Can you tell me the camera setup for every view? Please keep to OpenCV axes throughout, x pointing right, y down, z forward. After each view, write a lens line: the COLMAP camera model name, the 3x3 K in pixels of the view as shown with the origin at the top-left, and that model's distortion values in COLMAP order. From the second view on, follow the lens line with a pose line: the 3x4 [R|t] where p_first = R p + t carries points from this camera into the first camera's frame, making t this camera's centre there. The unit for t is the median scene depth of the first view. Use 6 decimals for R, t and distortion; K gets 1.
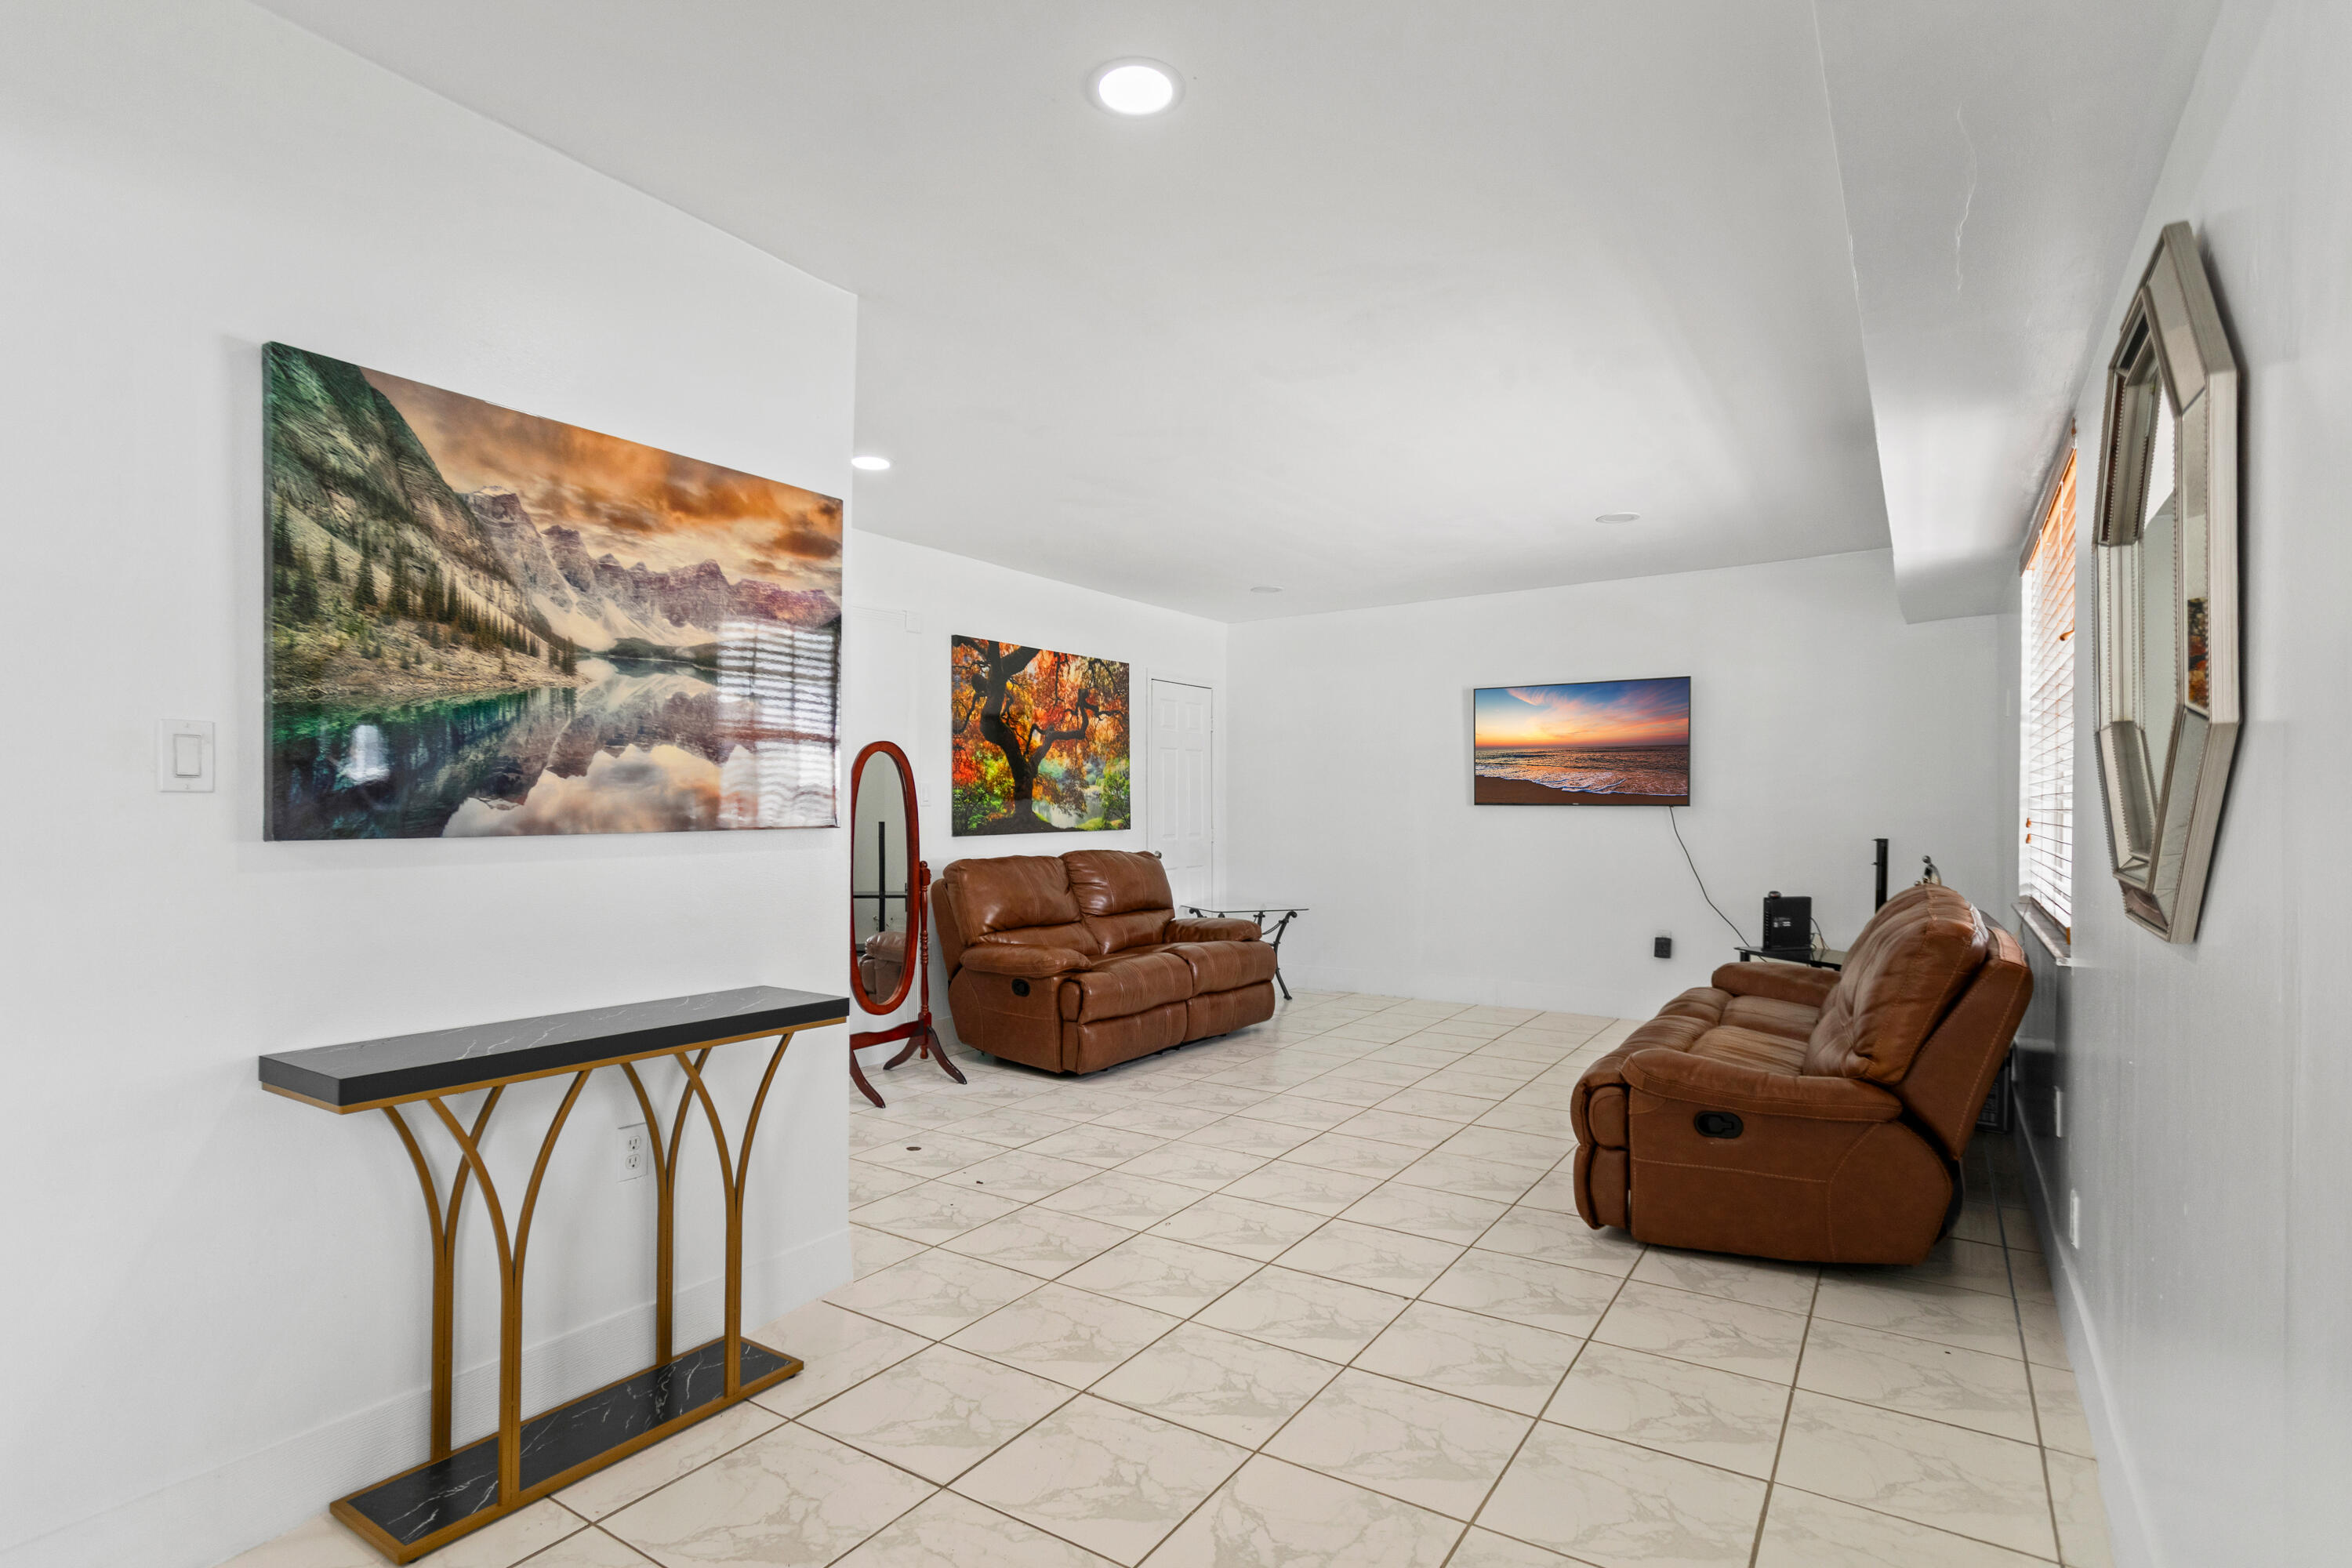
lens RADIAL K [[1142.5, 0, 1174.2], [0, 1142.5, 805.2], [0, 0, 1]] dist [0.000045, 0.007798]
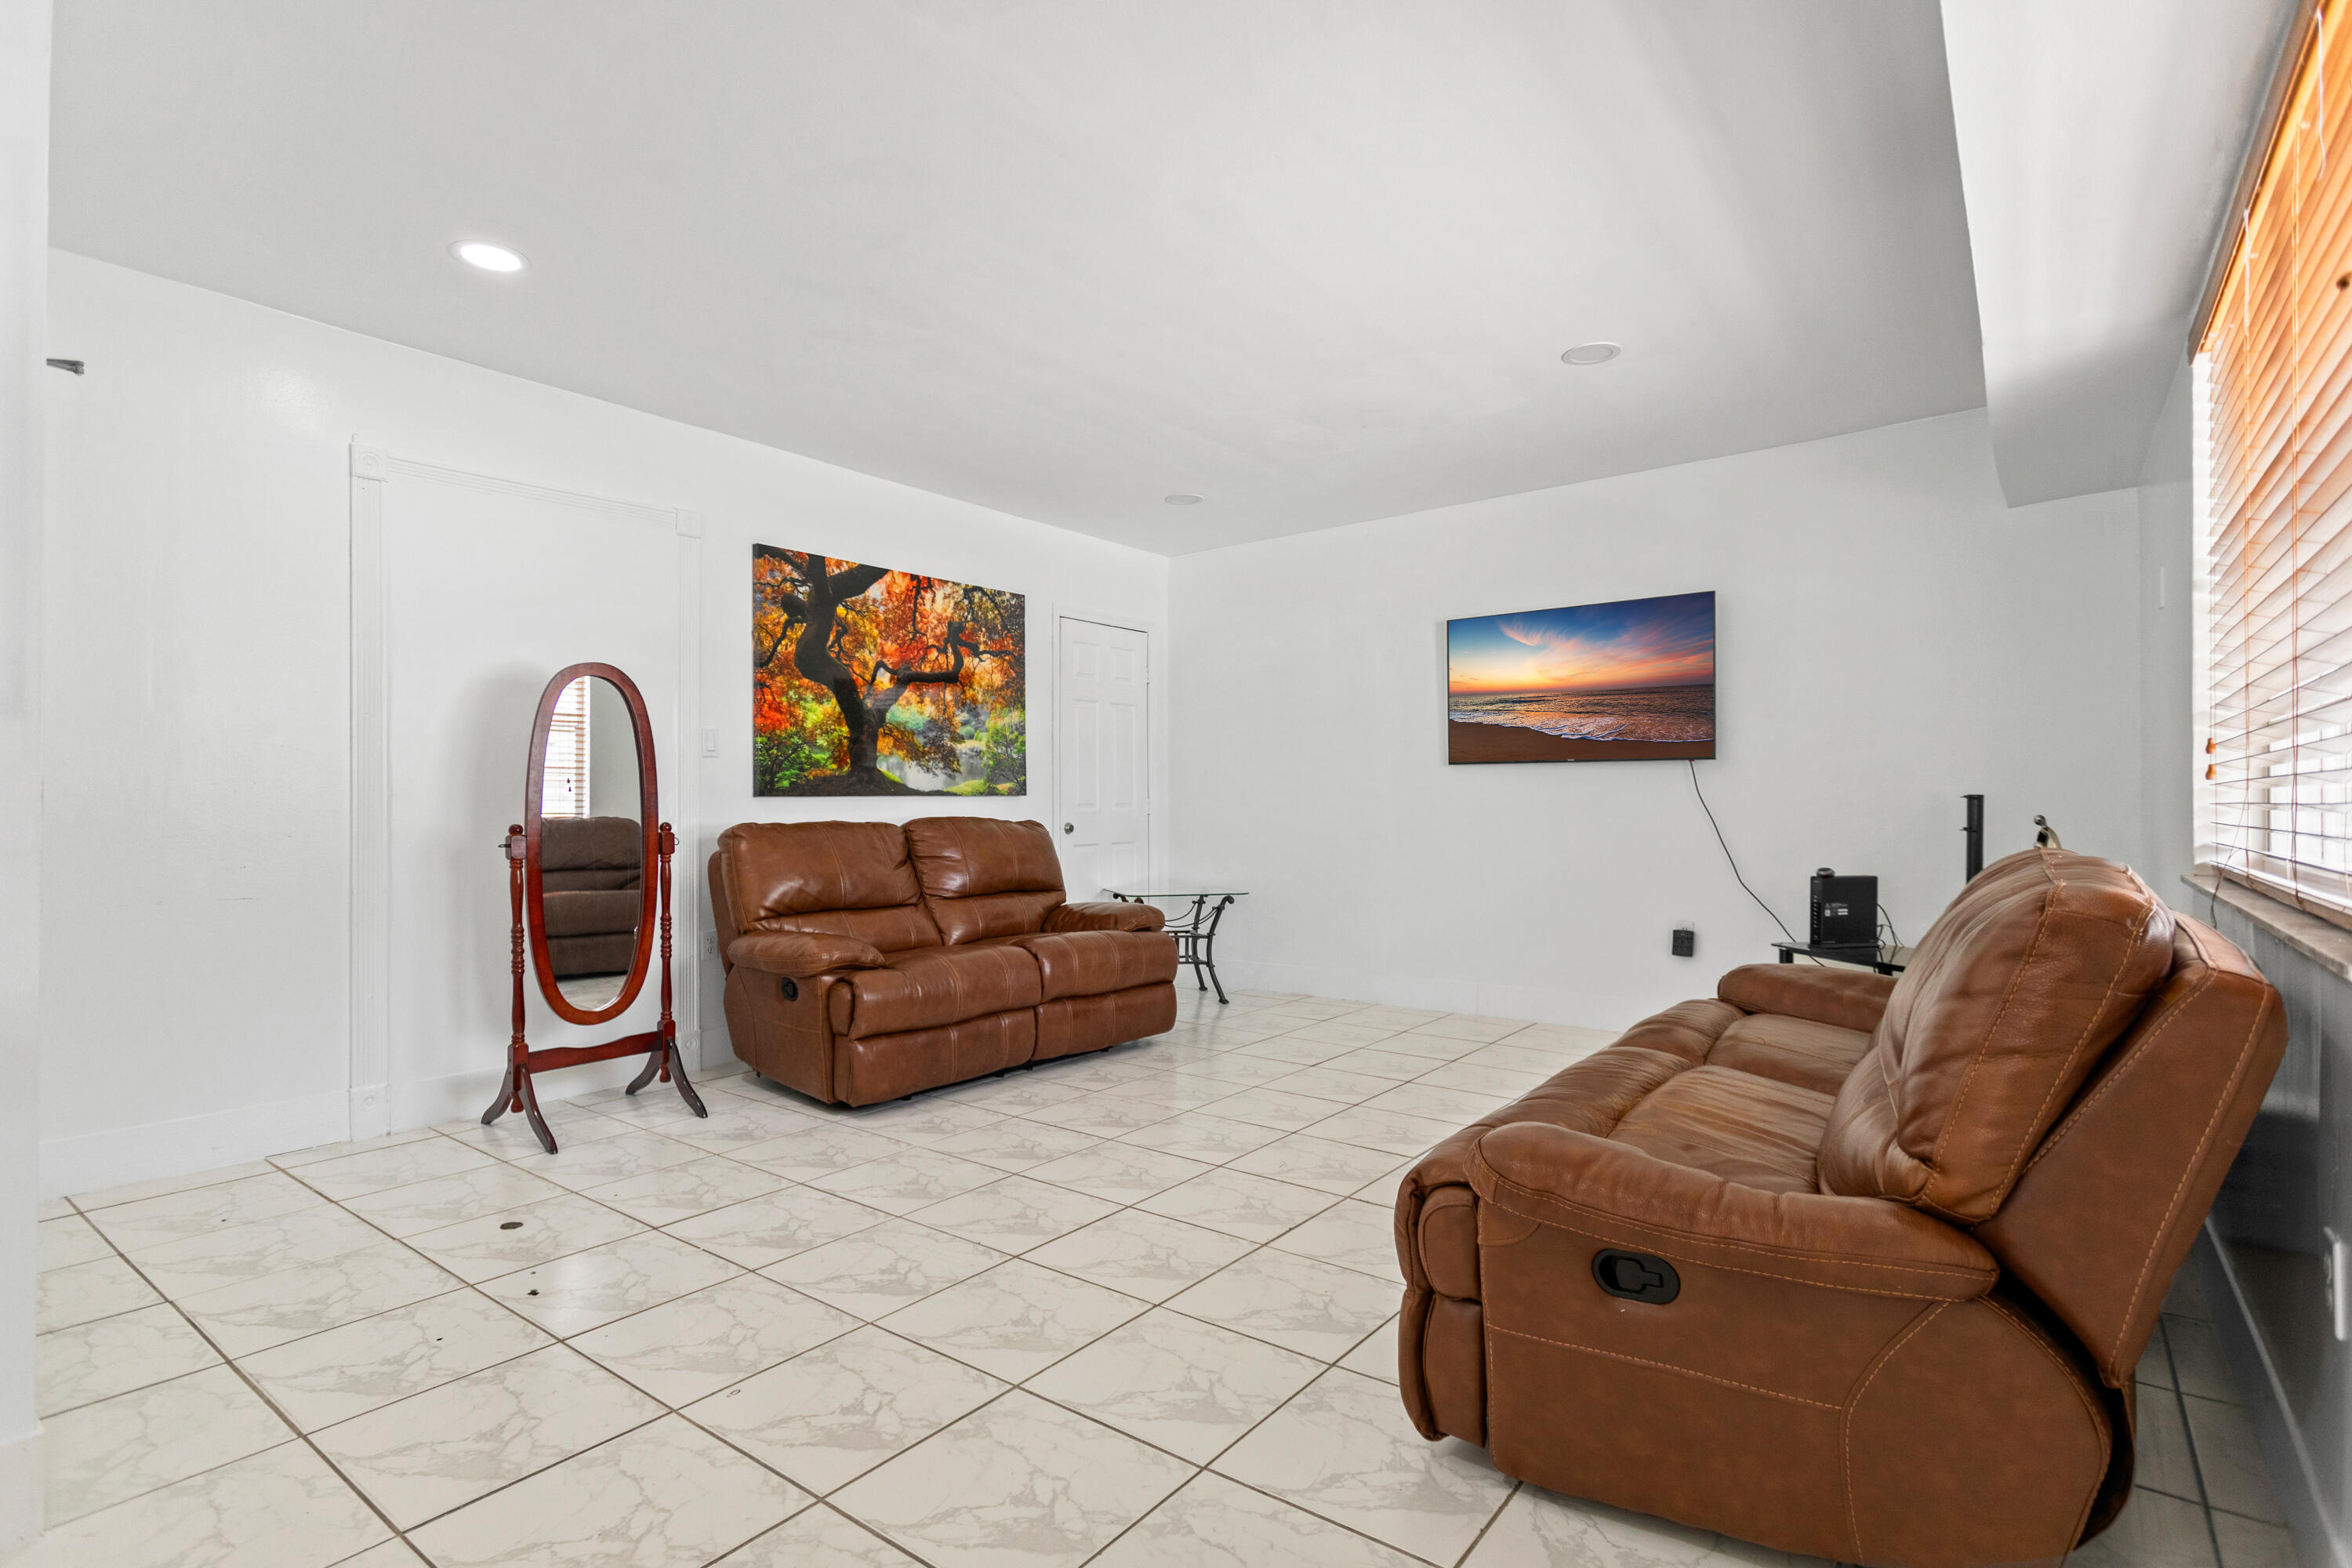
lens RADIAL K [[1130.1, 0, 1176.0], [0, 1130.1, 784.0], [0, 0, 1]] dist [0.003772, 0.001035]
pose [[0.997688, -0.002735, -0.067904, 0.147255], [0.001761, 0.999895, -0.014396, 0.029205], [0.067936, 0.014243, 0.997588, 0.226050]]
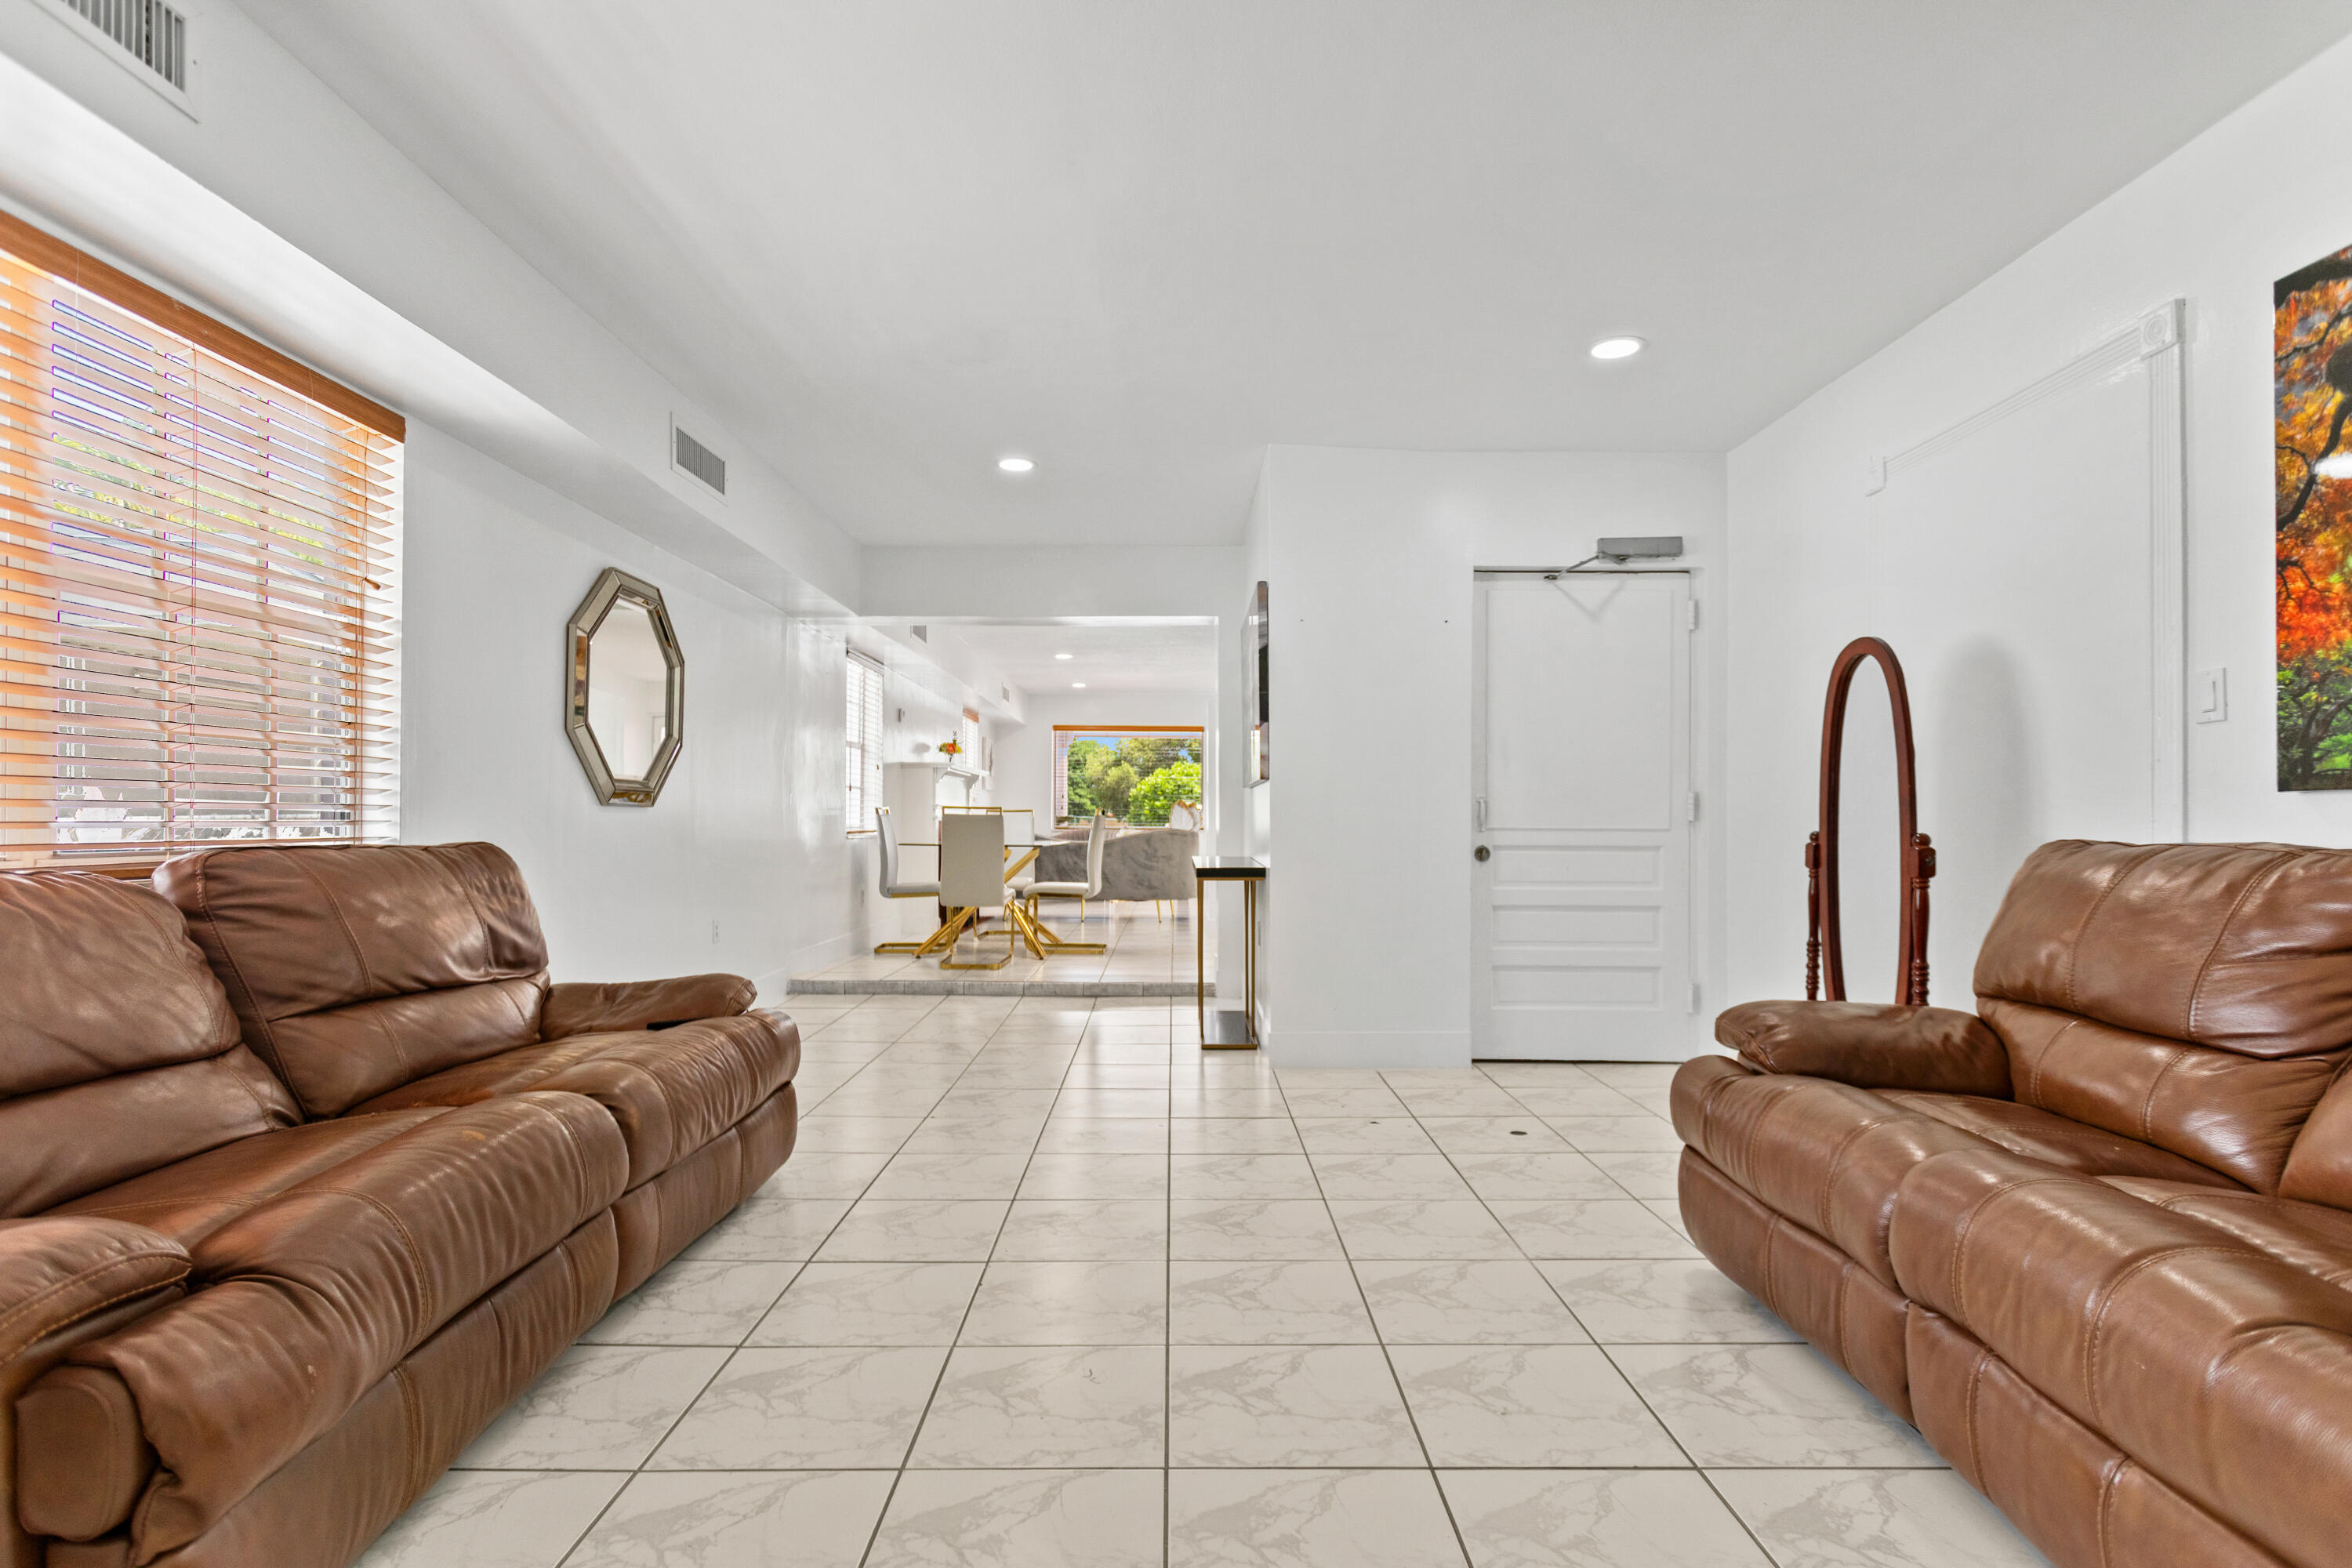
lens RADIAL K [[1142.5, 0, 1174.2], [0, 1142.5, 805.2], [0, 0, 1]] dist [0.000045, 0.007798]
pose [[-0.836623, -0.005464, -0.547751, 0.331755], [0.001125, 0.999931, -0.011692, 0.034751], [0.547777, -0.010398, -0.836560, 1.078432]]
